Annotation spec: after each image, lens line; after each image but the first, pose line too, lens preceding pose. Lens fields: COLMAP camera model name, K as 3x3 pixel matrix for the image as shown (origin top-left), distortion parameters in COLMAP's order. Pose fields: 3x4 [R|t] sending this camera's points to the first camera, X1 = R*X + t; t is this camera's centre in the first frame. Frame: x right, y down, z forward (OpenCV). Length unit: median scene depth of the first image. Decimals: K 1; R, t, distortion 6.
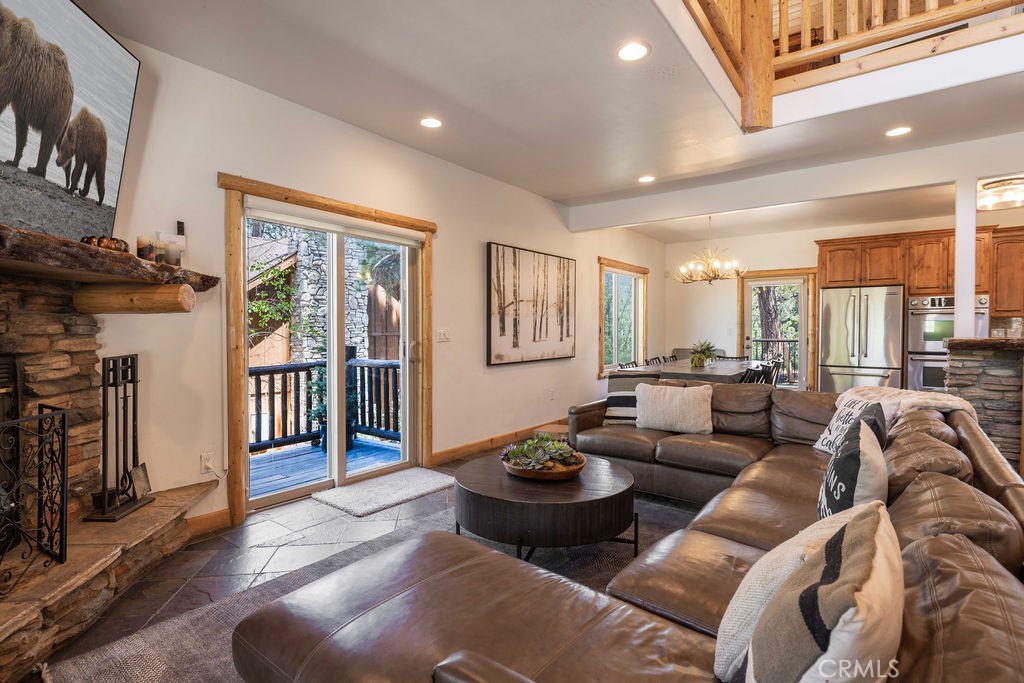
lens RADIAL K [[496.8, 0, 508.2], [0, 496.8, 338.4], [0, 0, 1]] dist [0.000824, -0.000115]
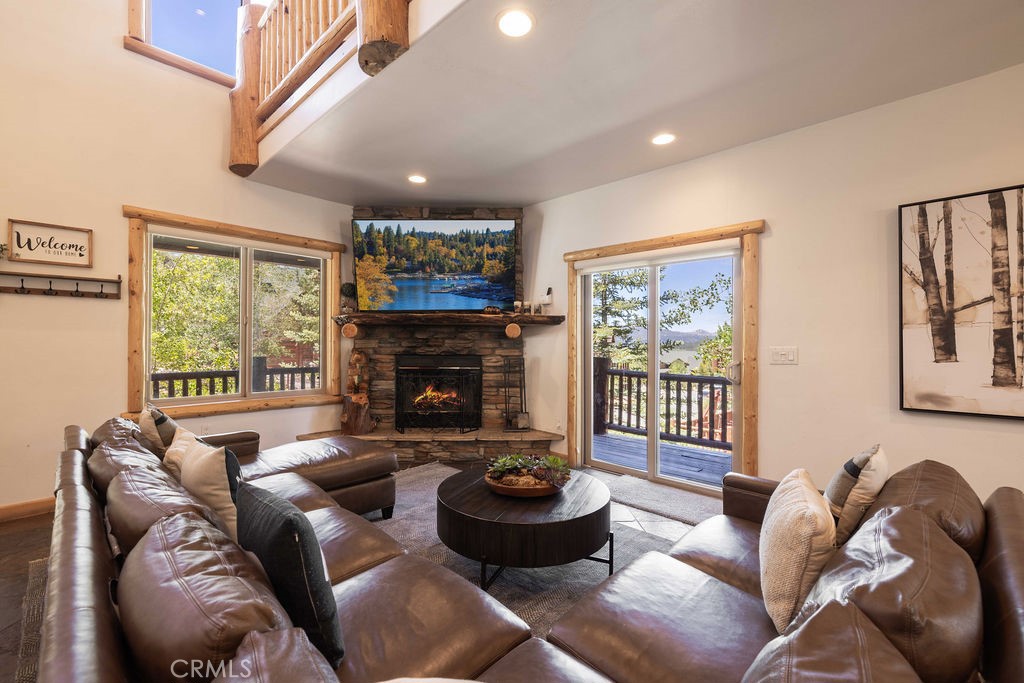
lens RADIAL K [[429.2, 0, 510.3], [0, 429.2, 332.4], [0, 0, 1]] dist [0.001136, 0.000079]
pose [[-0.110057, -0.018204, -0.993759, 0.613093], [-0.017404, 0.999714, -0.016385, -0.025747], [0.993773, 0.015492, -0.110342, 0.670290]]
